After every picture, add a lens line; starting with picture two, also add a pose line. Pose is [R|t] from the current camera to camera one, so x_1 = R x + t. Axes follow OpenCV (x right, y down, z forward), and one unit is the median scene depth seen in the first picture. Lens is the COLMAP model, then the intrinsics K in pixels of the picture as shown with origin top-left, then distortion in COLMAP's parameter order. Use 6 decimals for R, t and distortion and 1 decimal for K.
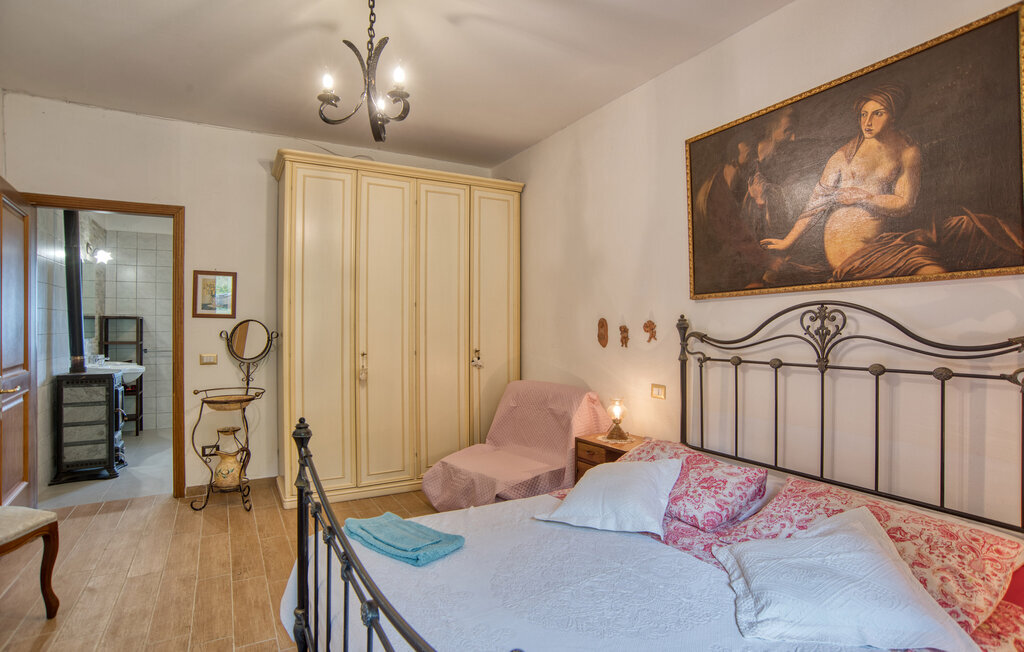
lens RADIAL K [[538.1, 0, 521.2], [0, 538.1, 328.9], [0, 0, 1]] dist [-0.111570, 0.056479]
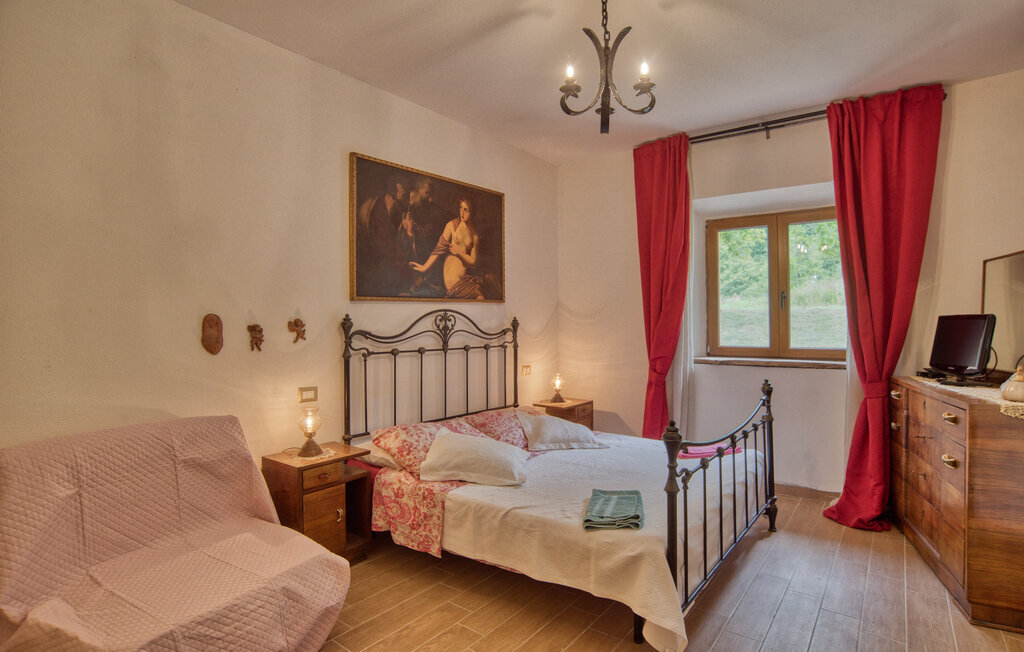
lens RADIAL K [[538.1, 0, 521.2], [0, 538.1, 328.9], [0, 0, 1]] dist [-0.111570, 0.056479]
pose [[-0.419287, -0.003964, 0.907845, -0.890012], [0.008427, 0.999930, 0.008258, -0.003139], [-0.907815, 0.011113, -0.419224, 1.262084]]
